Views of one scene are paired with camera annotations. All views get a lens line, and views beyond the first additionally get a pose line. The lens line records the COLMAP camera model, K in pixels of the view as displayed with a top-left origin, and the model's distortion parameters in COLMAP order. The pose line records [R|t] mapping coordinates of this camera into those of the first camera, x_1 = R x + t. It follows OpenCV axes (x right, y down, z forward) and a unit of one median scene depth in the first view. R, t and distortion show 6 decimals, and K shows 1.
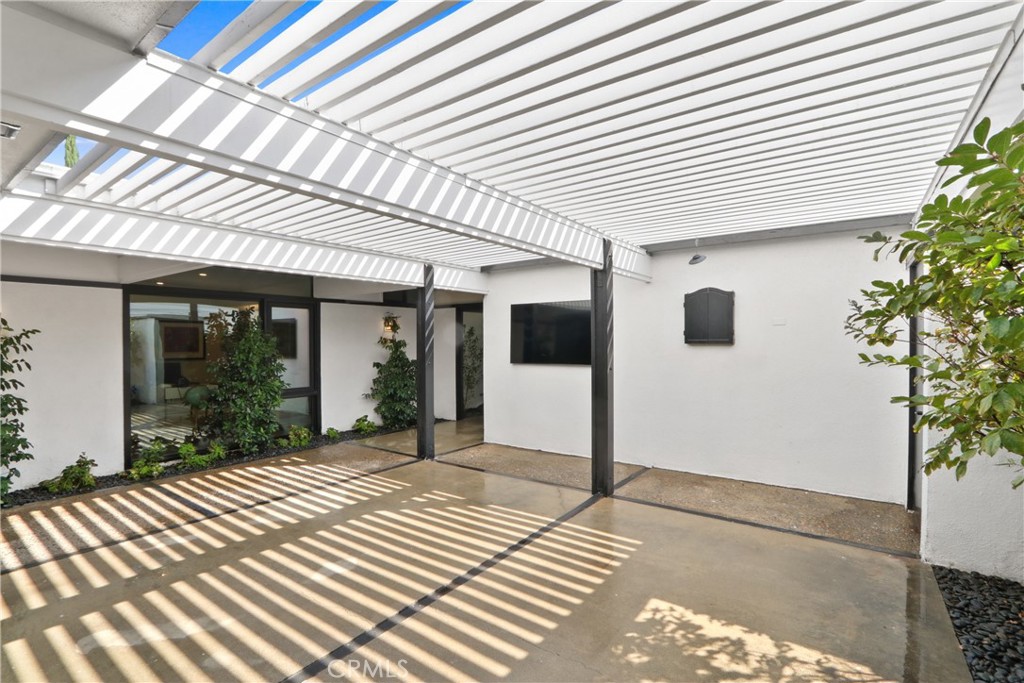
lens RADIAL K [[469.3, 0, 511.4], [0, 469.3, 342.6], [0, 0, 1]] dist [-0.002027, 0.000219]
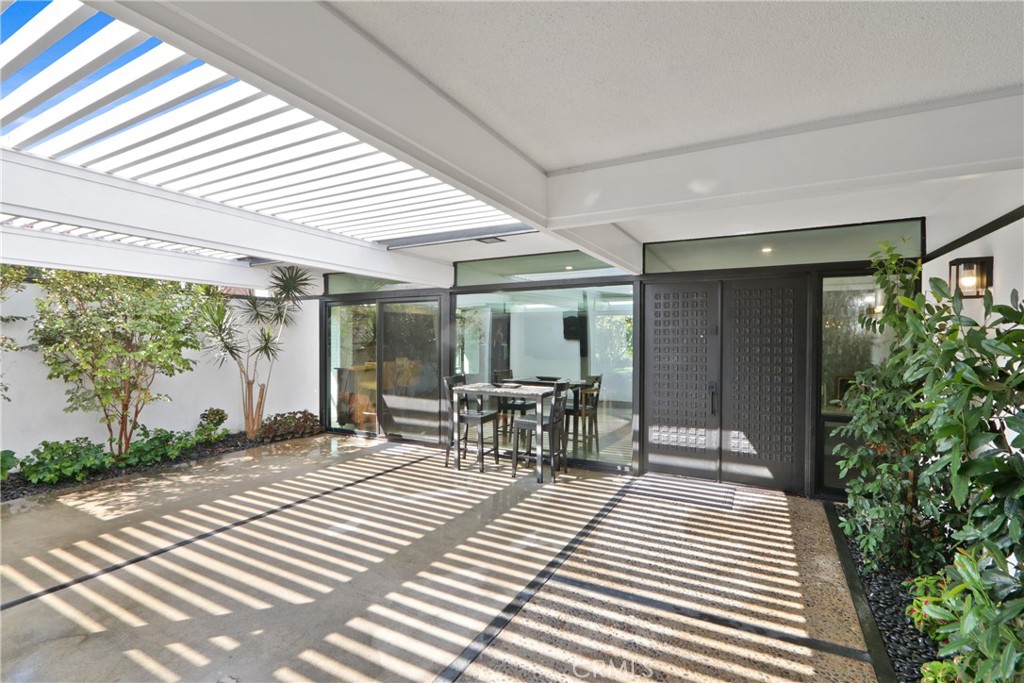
lens RADIAL K [[469.3, 0, 512.1], [0, 469.3, 341.3], [0, 0, 1]] dist [-0.002027, 0.000219]
pose [[-0.991036, 0.008597, -0.133316, -0.524022], [0.007234, 0.999917, 0.010701, -0.002277], [0.133397, 0.009640, -0.991016, 1.828026]]
